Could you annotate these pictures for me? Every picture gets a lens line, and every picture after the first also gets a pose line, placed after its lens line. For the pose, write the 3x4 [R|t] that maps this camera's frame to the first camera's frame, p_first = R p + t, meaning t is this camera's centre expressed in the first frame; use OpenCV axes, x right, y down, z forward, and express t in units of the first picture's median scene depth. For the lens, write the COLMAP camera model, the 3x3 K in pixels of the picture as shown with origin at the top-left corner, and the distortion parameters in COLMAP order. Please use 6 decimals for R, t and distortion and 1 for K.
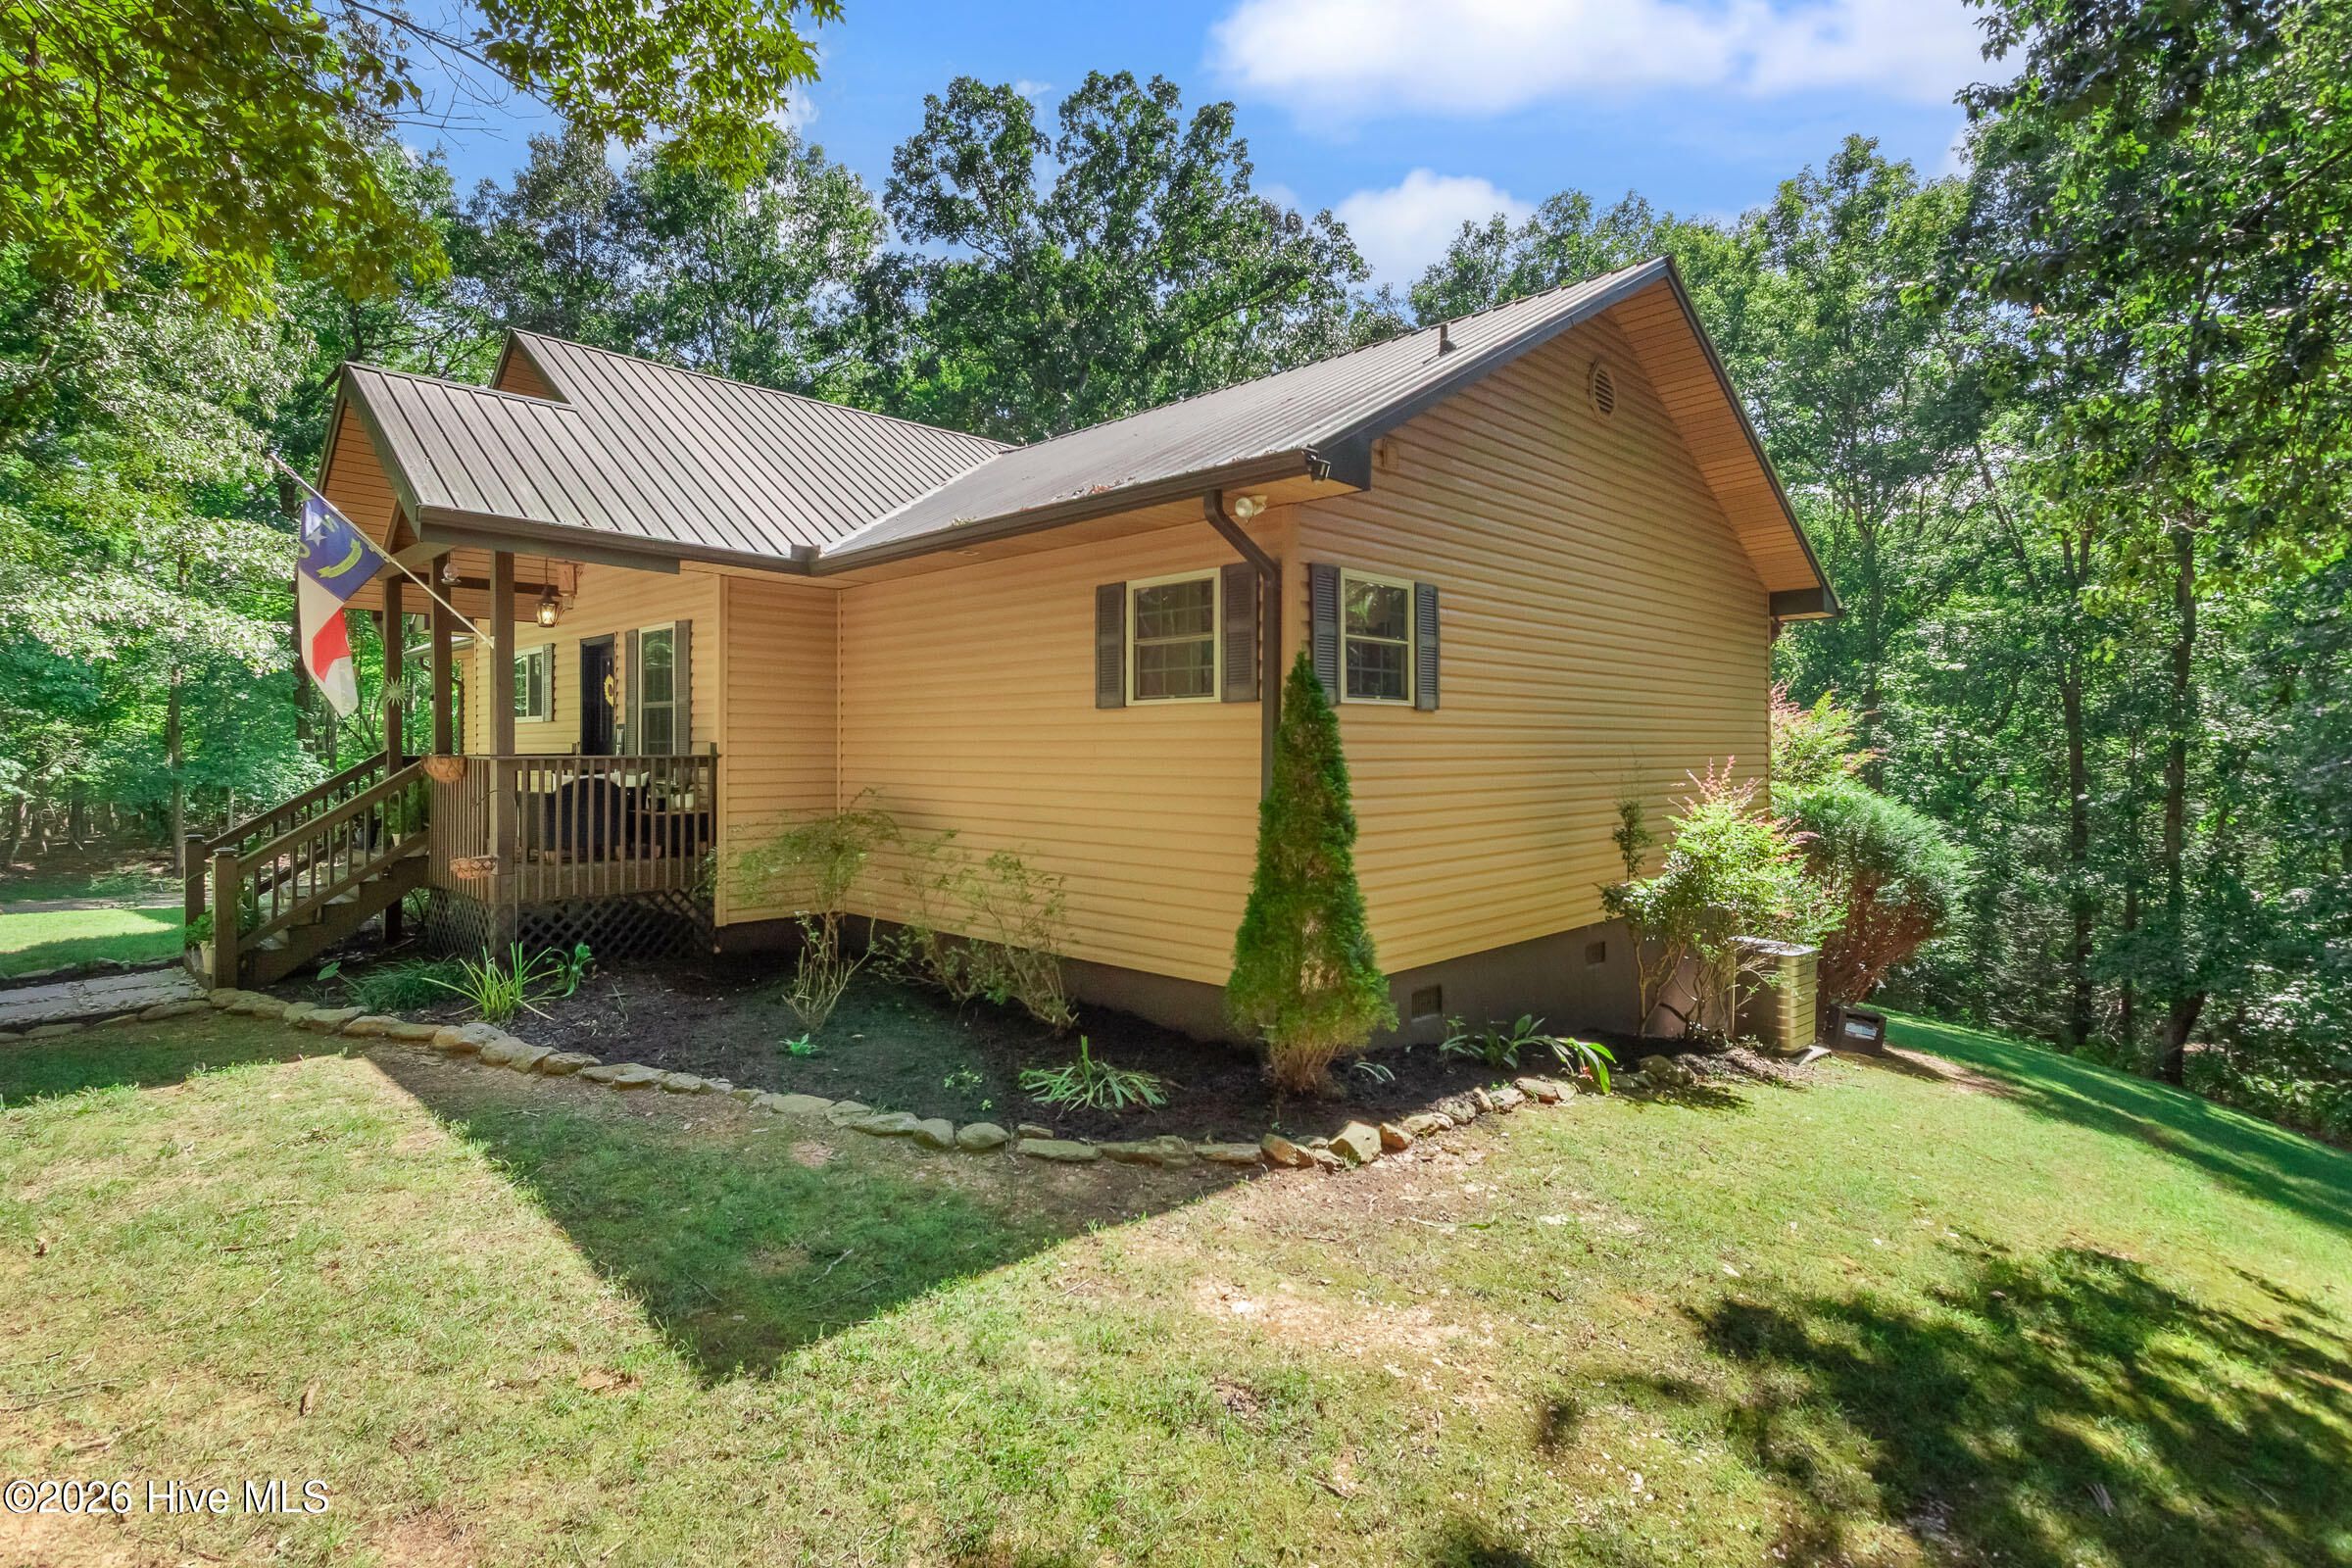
lens RADIAL K [[1151.5, 0, 1148.4], [0, 1151.5, 748.2], [0, 0, 1]] dist [0.016993, -0.007294]
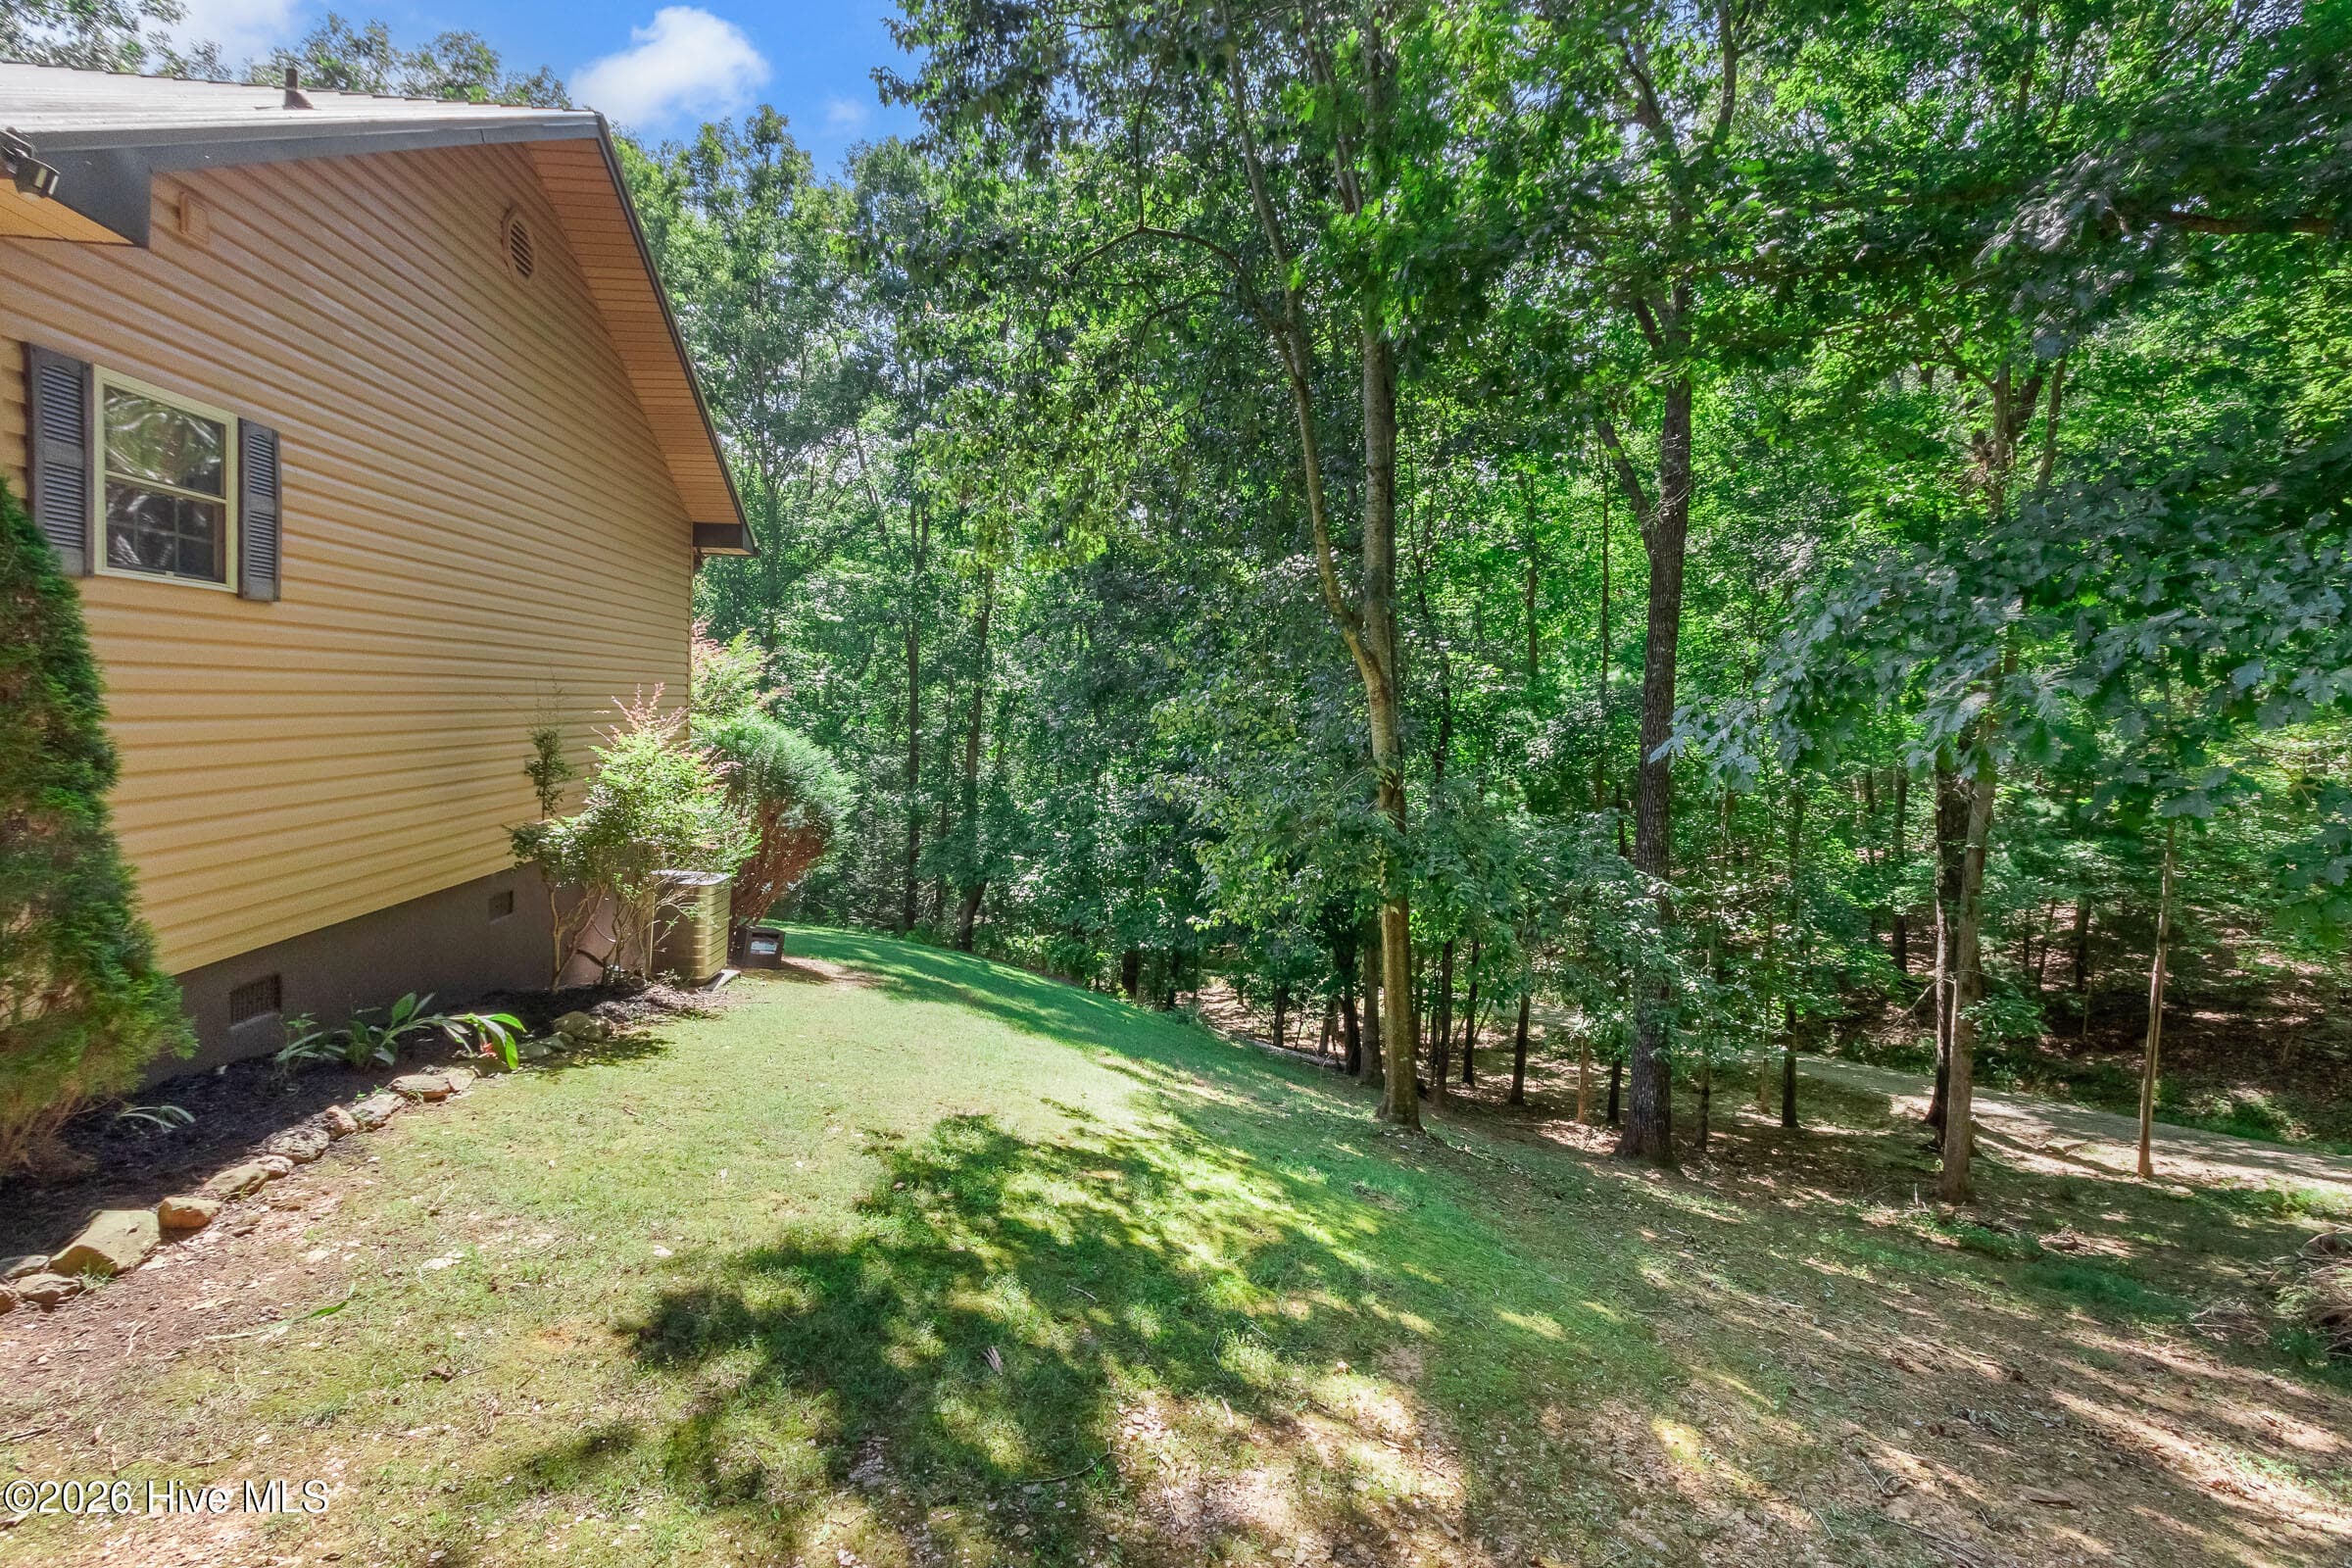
lens RADIAL K [[1151.5, 0, 1148.4], [0, 1151.5, 748.2], [0, 0, 1]] dist [0.016993, -0.007294]
pose [[0.636265, -0.005826, 0.771449, 0.033833], [-0.037524, 0.998554, 0.038489, 0.010207], [-0.770558, -0.053437, 0.635126, 0.100909]]
